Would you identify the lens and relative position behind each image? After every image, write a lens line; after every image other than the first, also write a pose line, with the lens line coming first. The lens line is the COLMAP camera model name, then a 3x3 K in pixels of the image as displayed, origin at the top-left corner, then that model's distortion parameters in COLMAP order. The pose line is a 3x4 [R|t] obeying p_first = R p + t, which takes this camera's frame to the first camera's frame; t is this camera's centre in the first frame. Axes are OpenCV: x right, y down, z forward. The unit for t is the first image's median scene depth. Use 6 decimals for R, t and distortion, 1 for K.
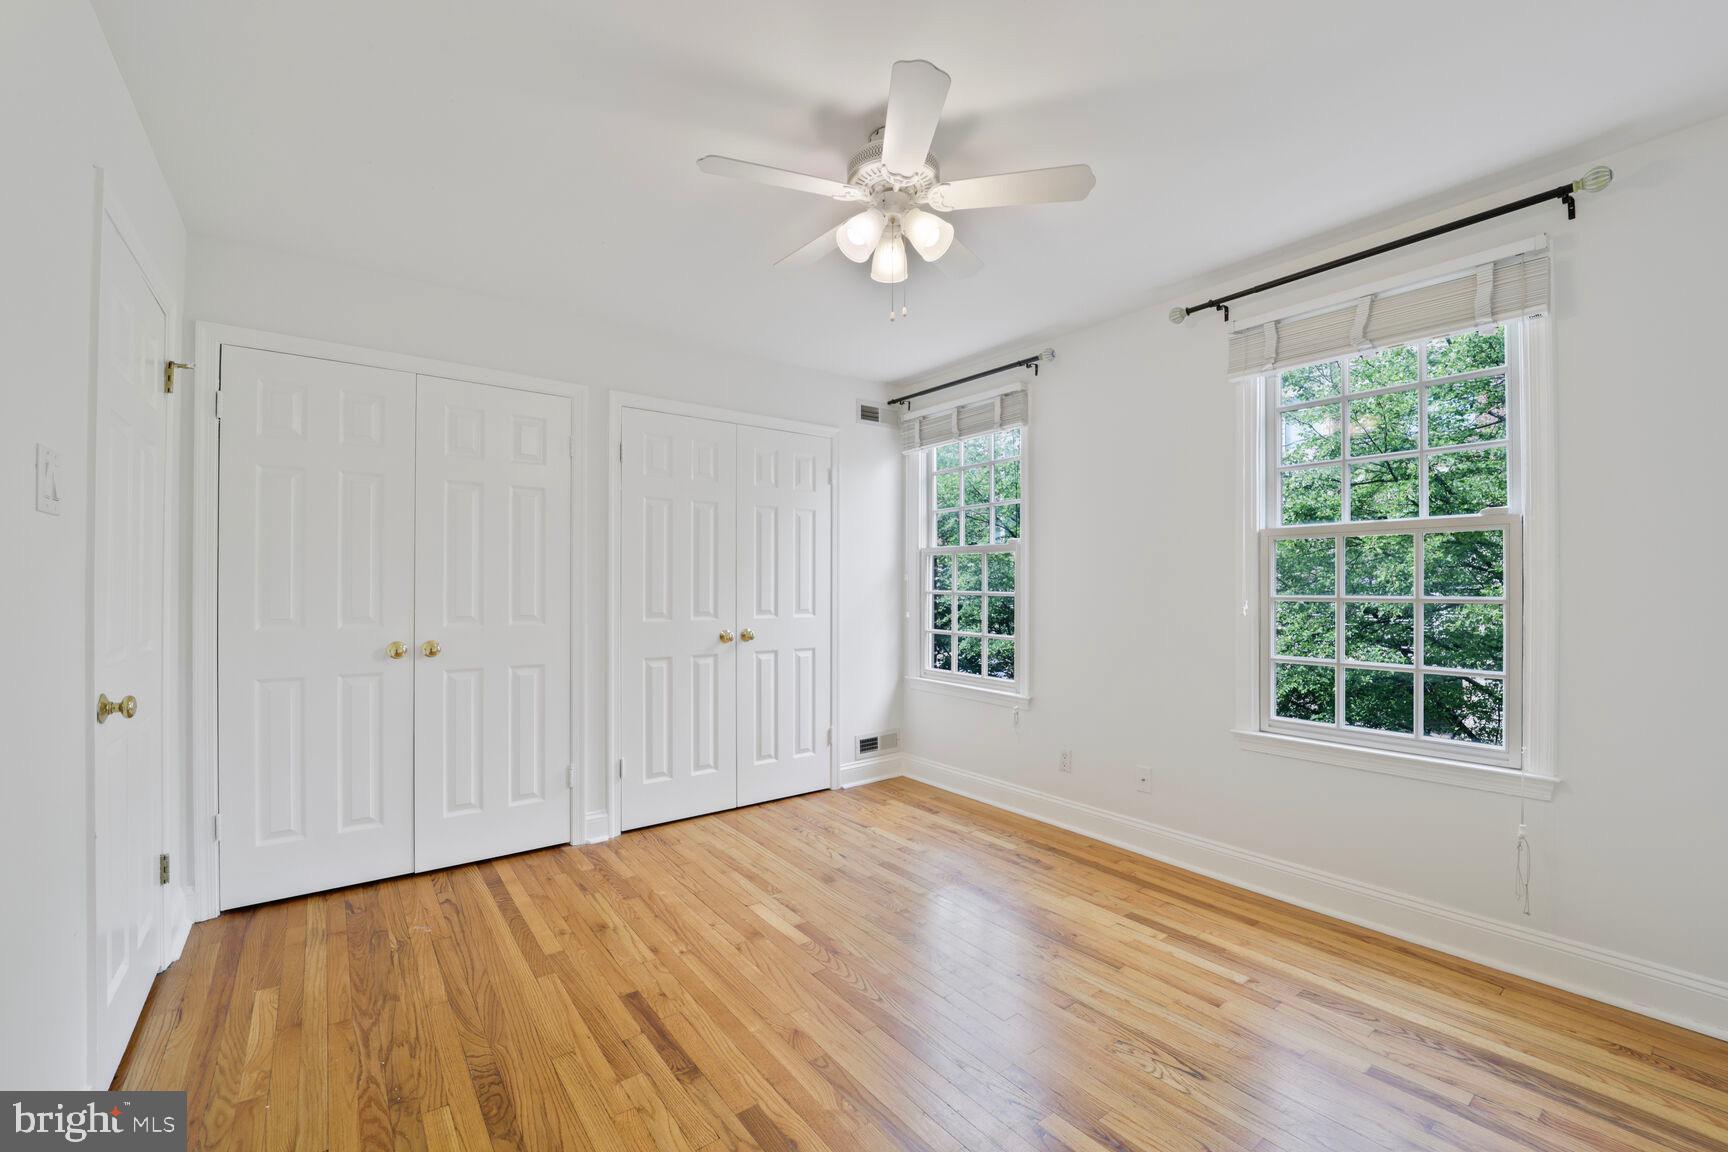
lens RADIAL K [[702.6, 0, 863.3], [0, 702.6, 583.2], [0, 0, 1]] dist [-0.019898, 0.000675]
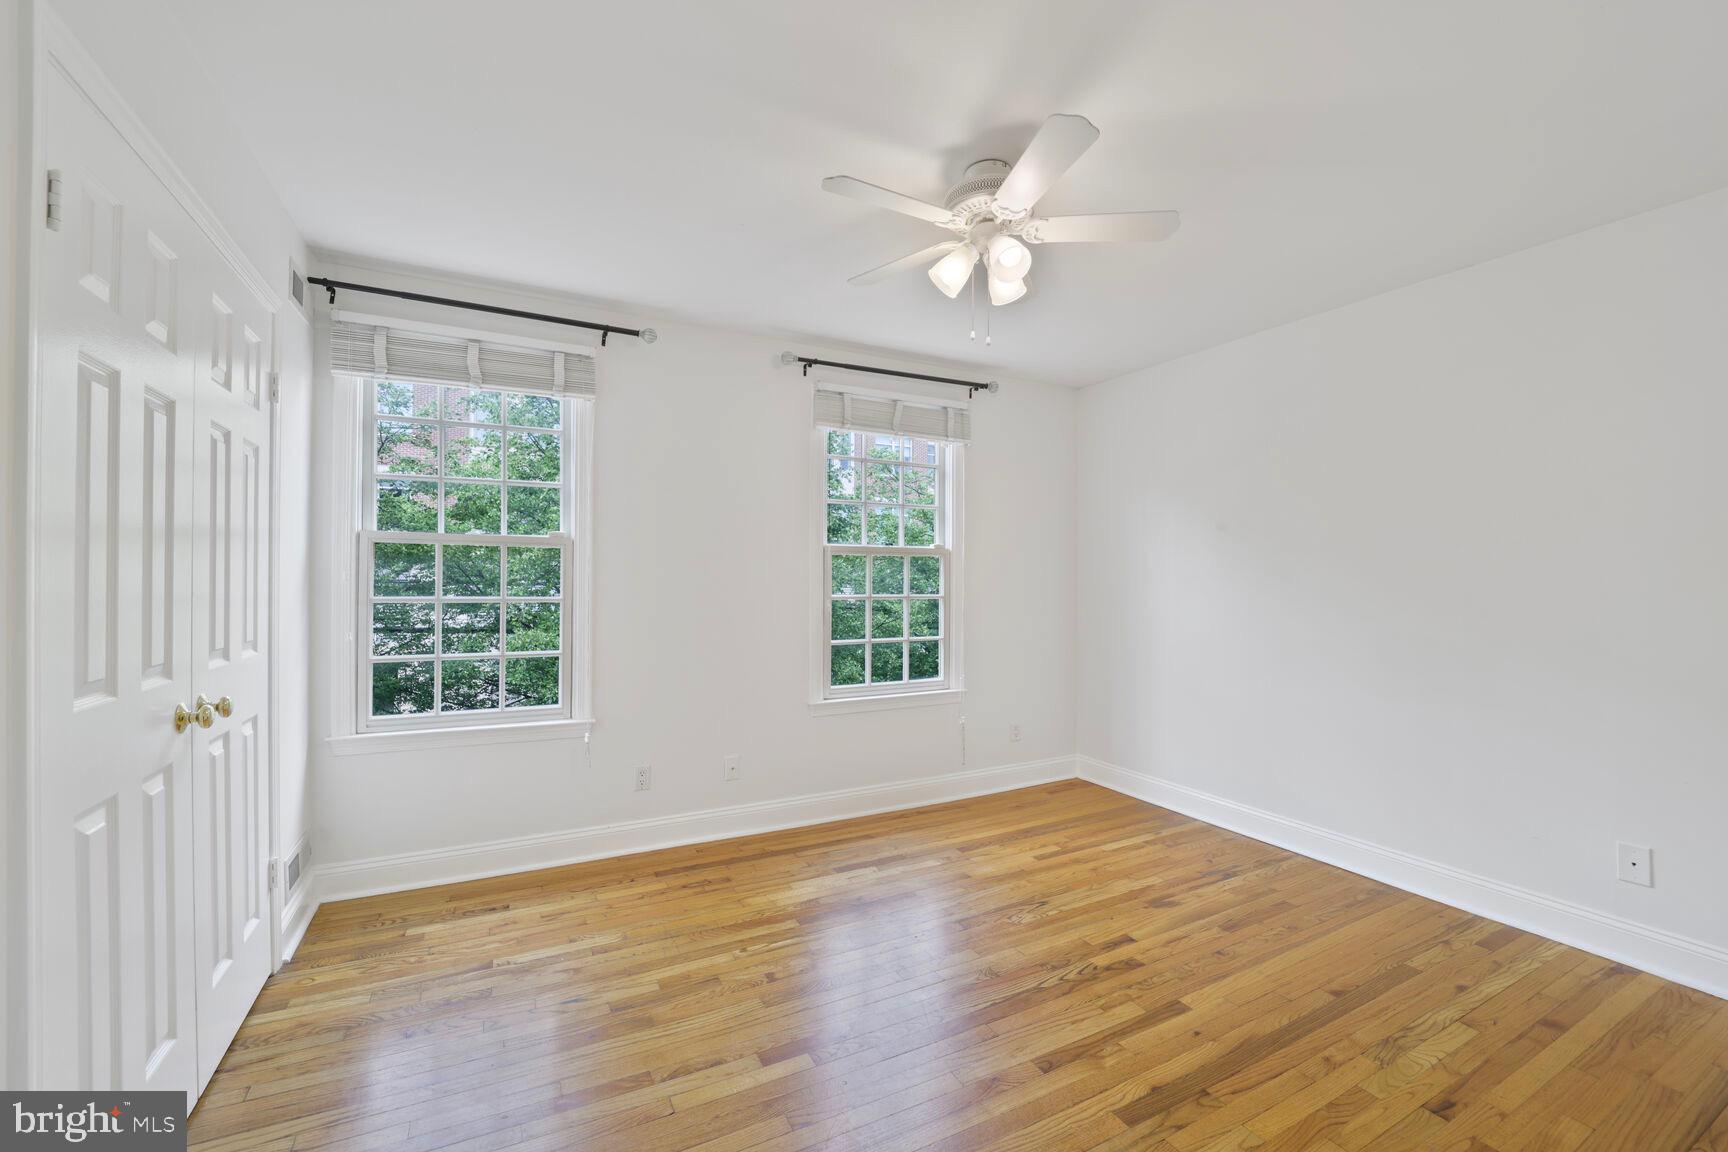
lens RADIAL K [[702.6, 0, 863.0], [0, 702.6, 575.8], [0, 0, 1]] dist [-0.019898, 0.000675]
pose [[0.179320, 0.004162, 0.983782, -0.669030], [-0.007820, 0.999965, -0.002805, -0.015509], [-0.983760, -0.007190, 0.179346, 0.649396]]
